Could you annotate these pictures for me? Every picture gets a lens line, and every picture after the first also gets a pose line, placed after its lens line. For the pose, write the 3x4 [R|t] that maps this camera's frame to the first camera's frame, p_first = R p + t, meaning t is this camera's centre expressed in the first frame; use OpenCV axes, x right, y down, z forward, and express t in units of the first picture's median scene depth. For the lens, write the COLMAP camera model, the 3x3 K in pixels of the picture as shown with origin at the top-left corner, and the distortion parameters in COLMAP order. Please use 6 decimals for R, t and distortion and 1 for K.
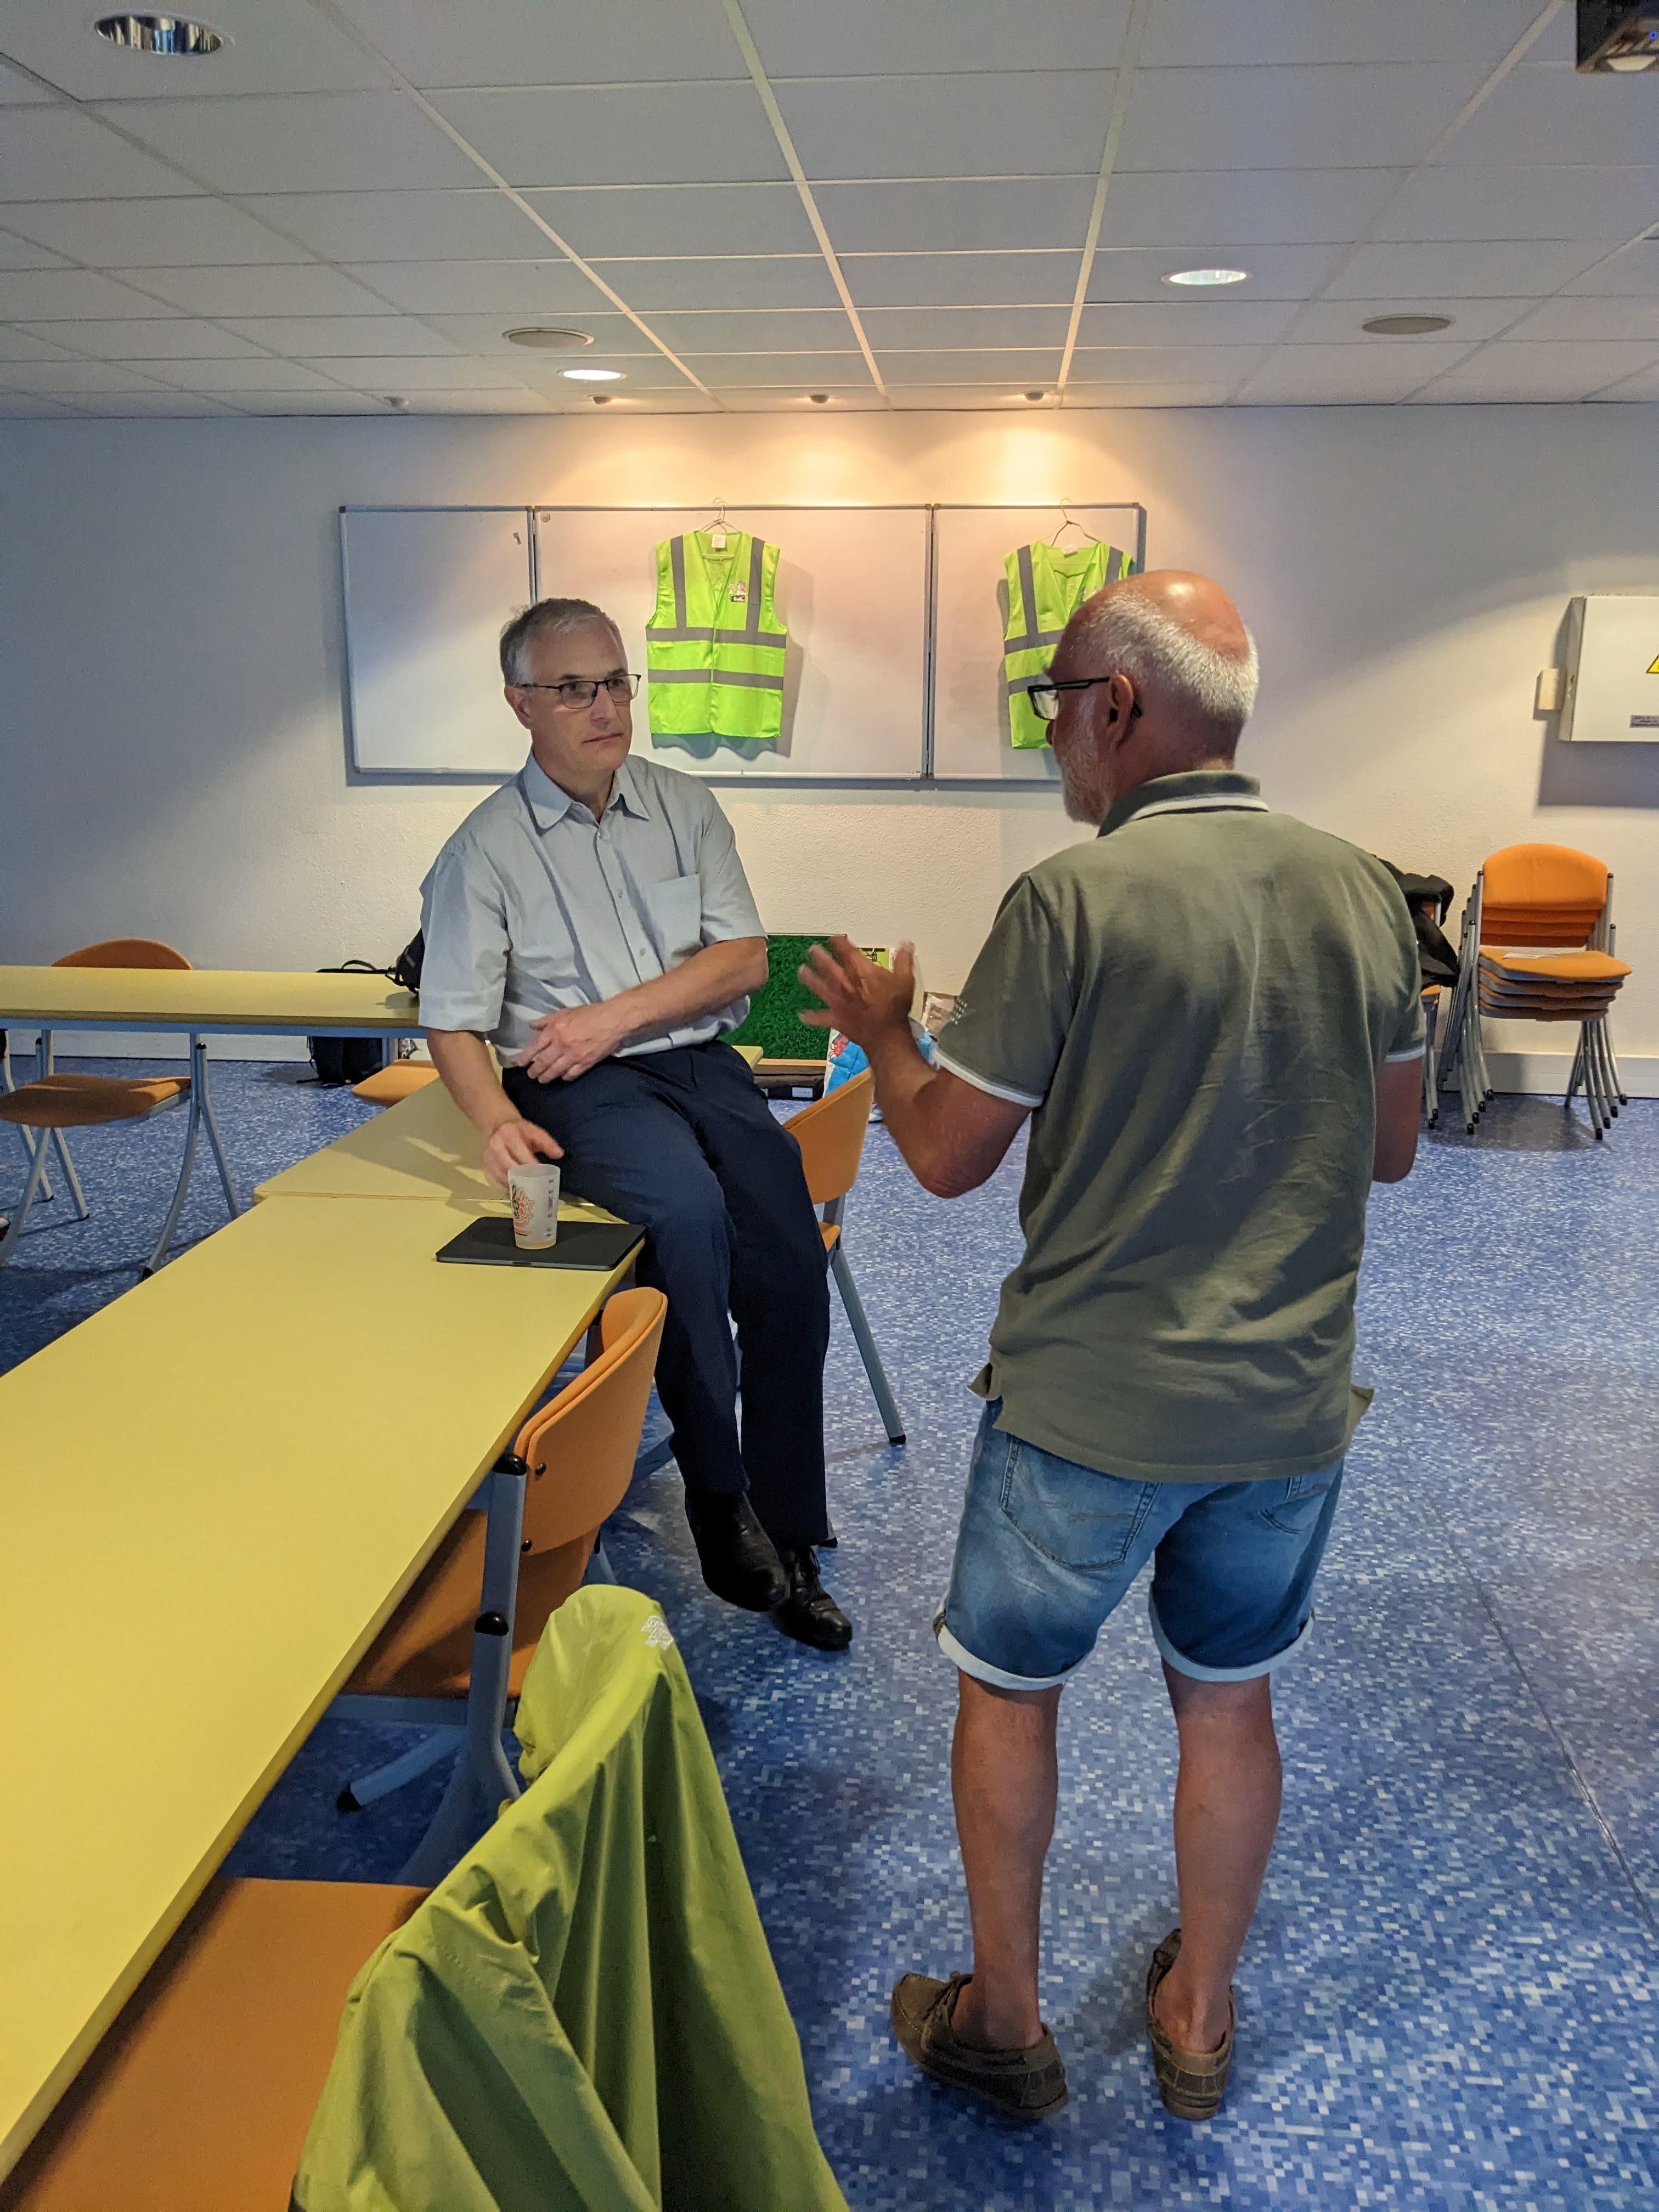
lens RADIAL K [[1768.6, 0, 816.0], [0, 1768.6, 1091.8], [0, 0, 1]] dist [0.021544, -0.045003]
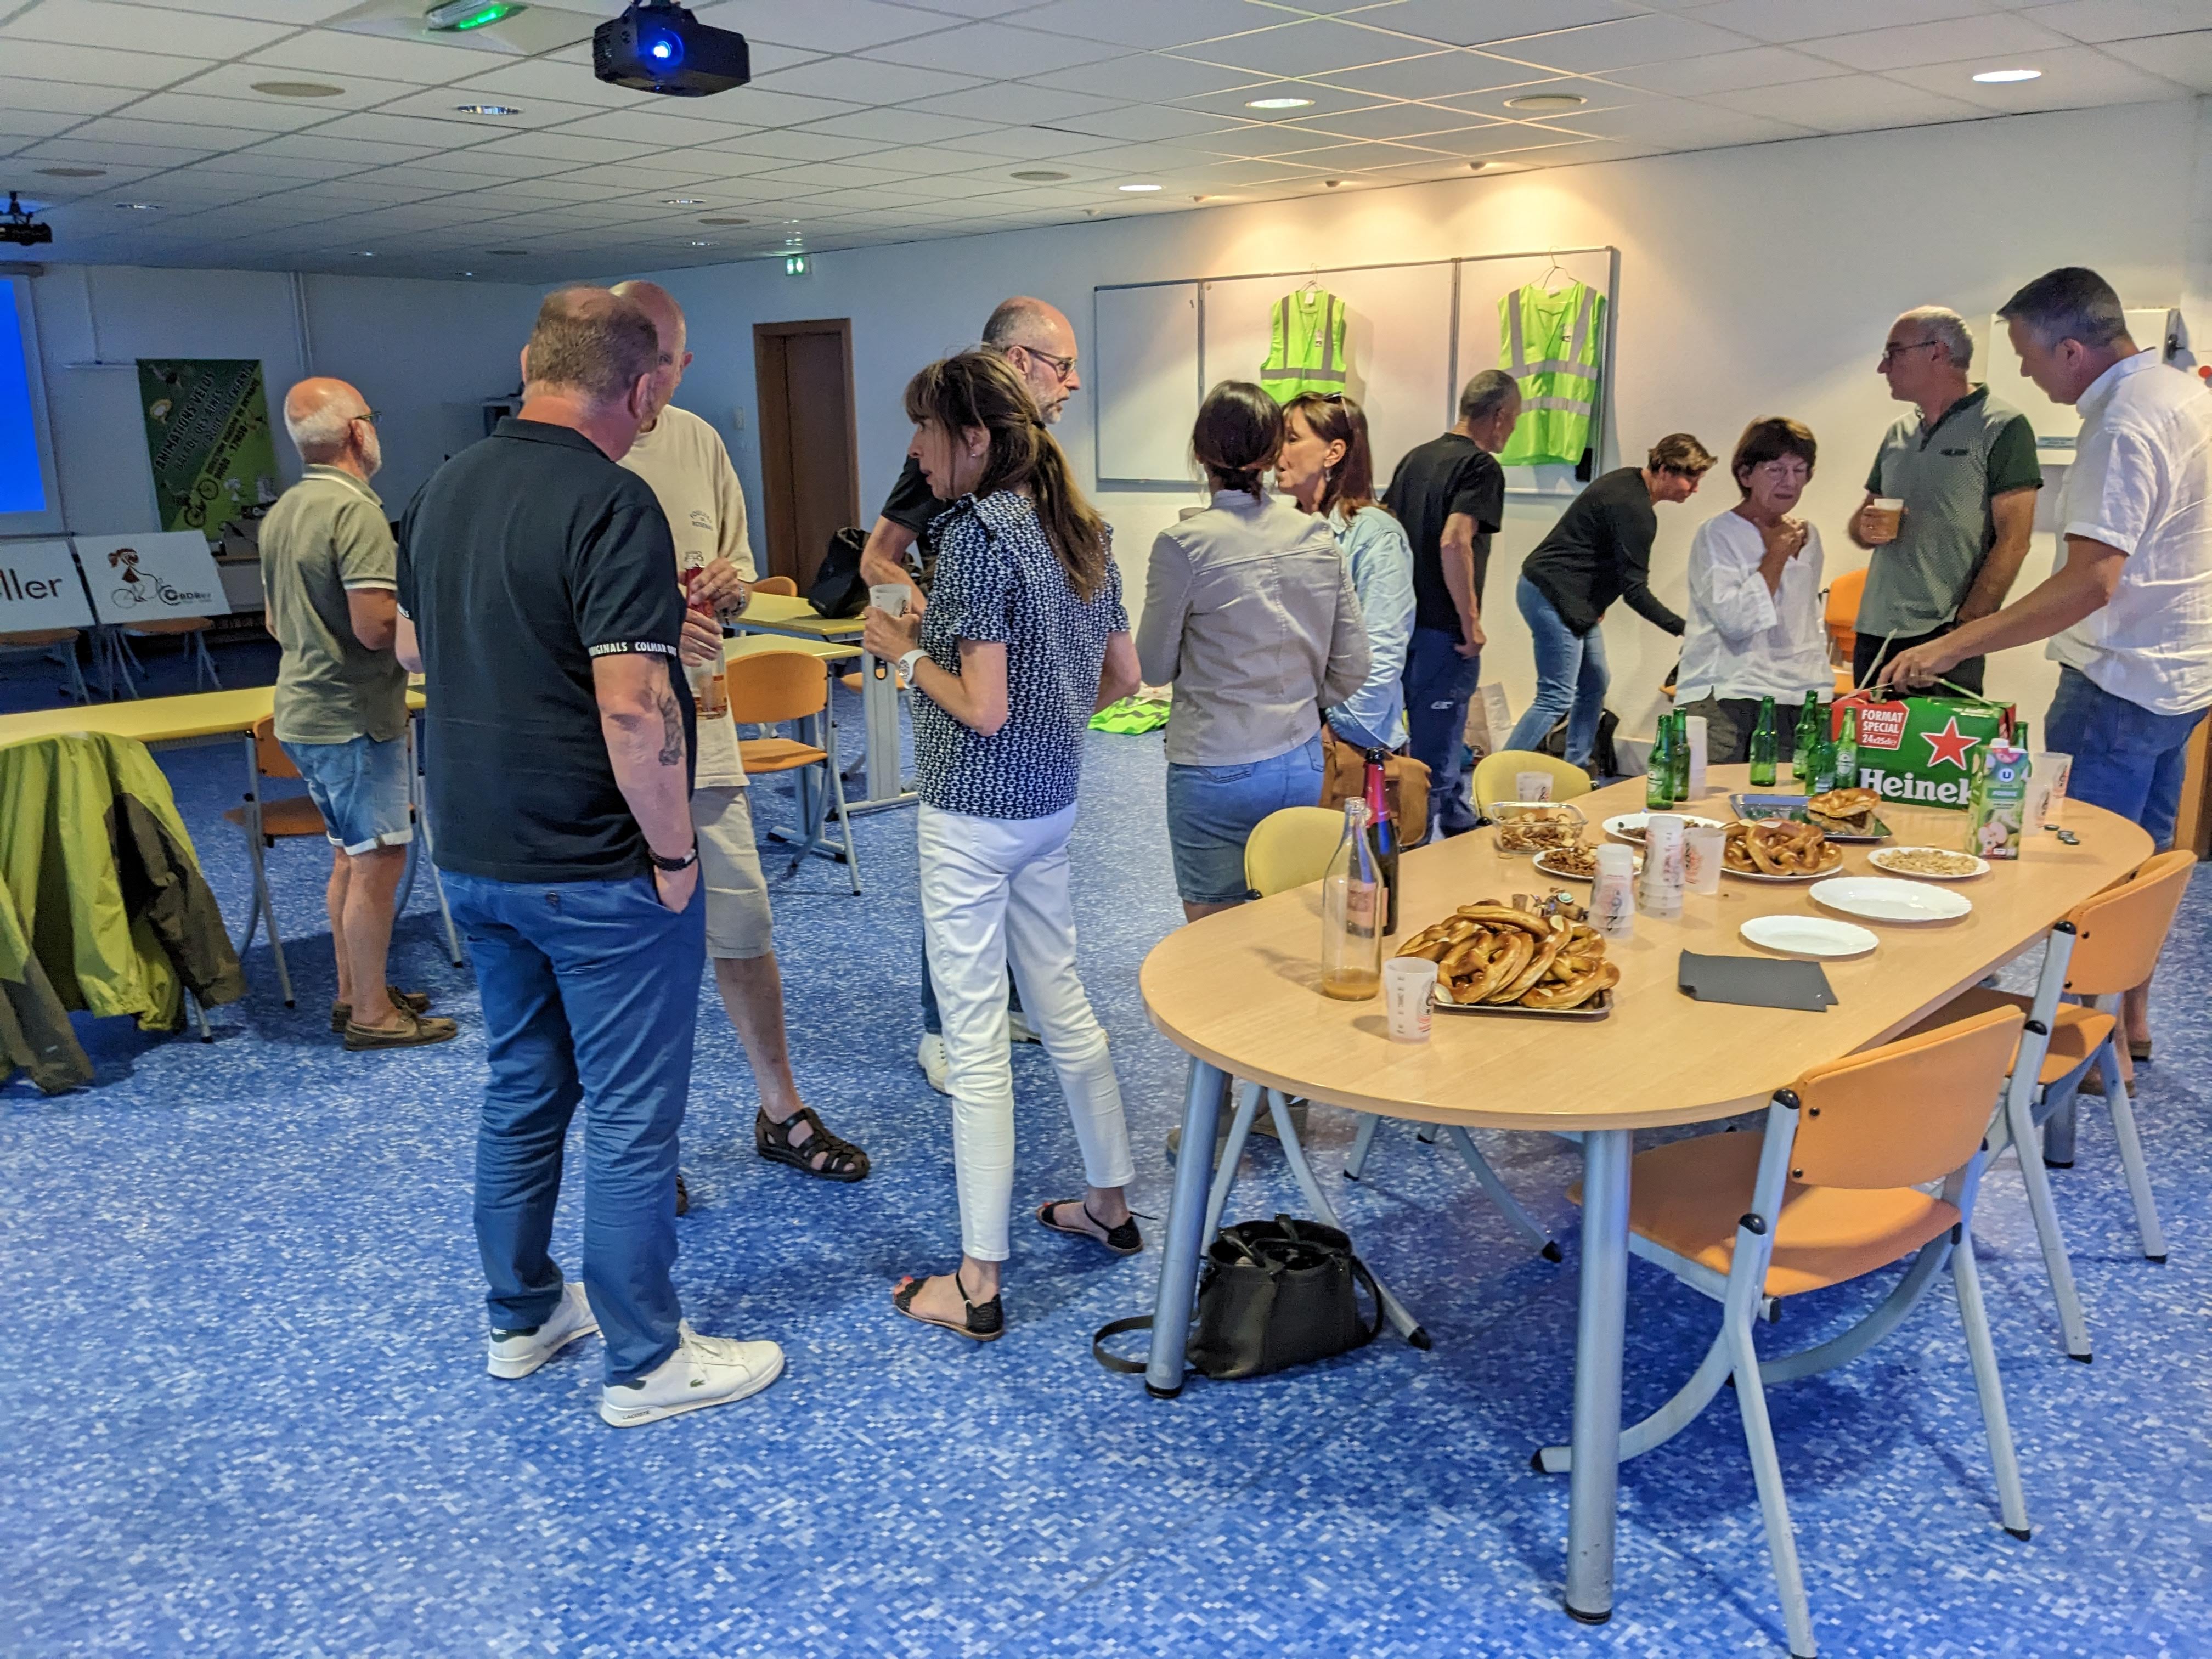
lens RADIAL K [[1768.6, 0, 1097.2], [0, 1768.6, 849.4], [0, 0, 1]] dist [0.021544, -0.045003]
pose [[0.758794, 0.146748, -0.634584, 0.698969], [-0.134944, 0.988569, 0.067250, 0.012727], [0.637198, 0.034604, 0.769923, -0.054446]]
